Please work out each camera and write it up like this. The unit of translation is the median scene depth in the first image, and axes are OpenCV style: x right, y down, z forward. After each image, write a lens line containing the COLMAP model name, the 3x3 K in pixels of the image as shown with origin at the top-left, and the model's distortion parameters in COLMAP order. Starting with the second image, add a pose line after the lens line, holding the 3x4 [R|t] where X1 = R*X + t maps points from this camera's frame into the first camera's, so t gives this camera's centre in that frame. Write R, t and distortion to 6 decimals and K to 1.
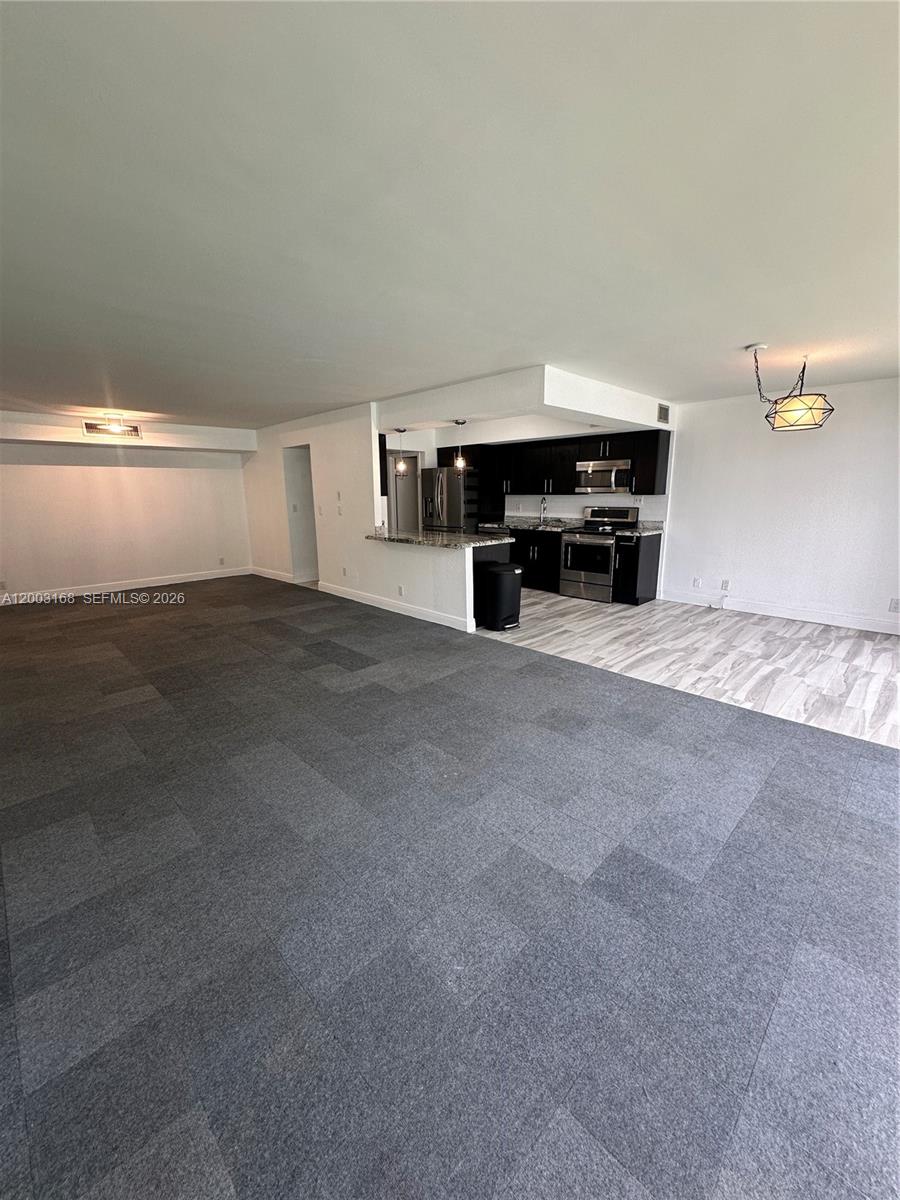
lens RADIAL K [[480.4, 0, 450.0], [0, 480.4, 600.0], [0, 0, 1]] dist [-0.001218, 0.000316]
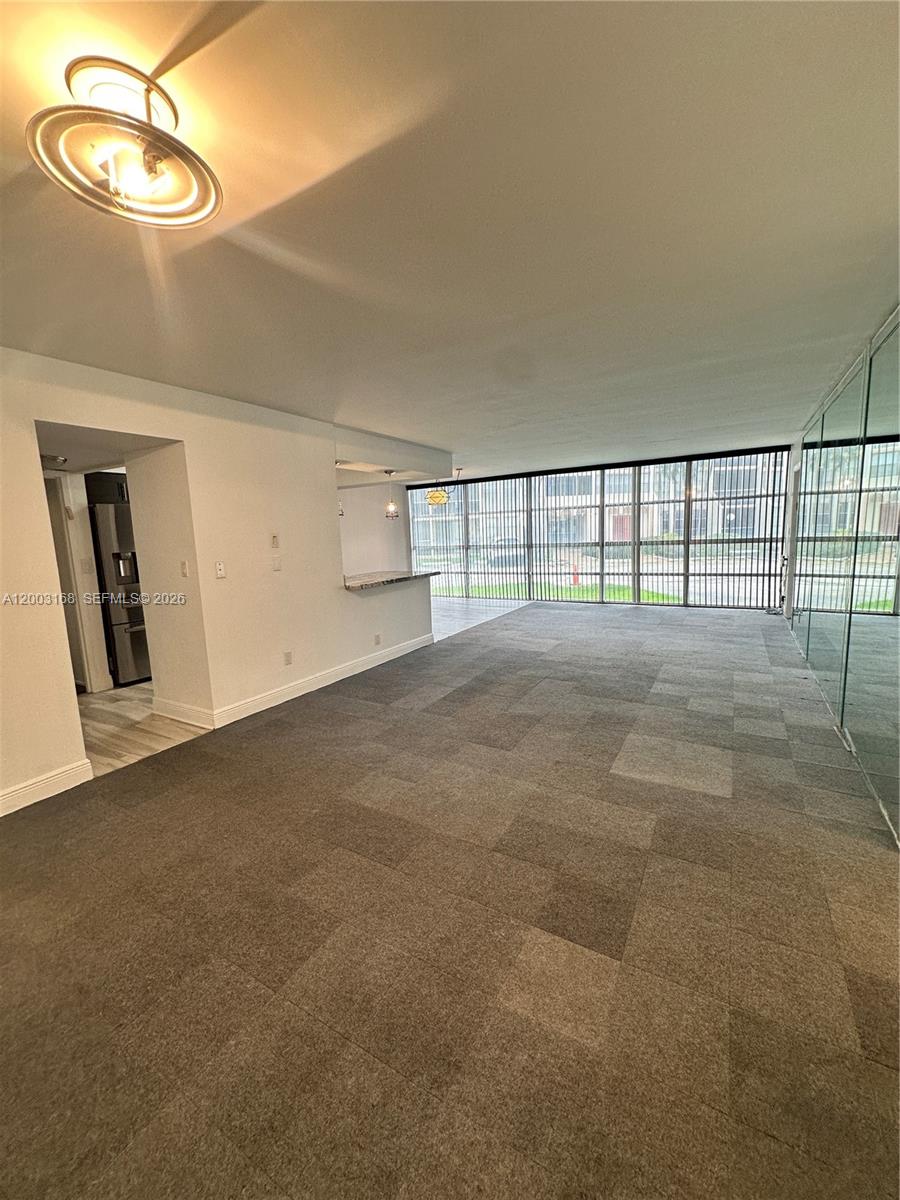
lens RADIAL K [[480.4, 0, 450.0], [0, 480.4, 600.0], [0, 0, 1]] dist [-0.001218, 0.000316]
pose [[-0.263601, -0.110727, 0.958256, -1.107947], [0.257708, 0.949200, 0.180572, -0.242570], [-0.929570, 0.294549, -0.221675, 1.165619]]
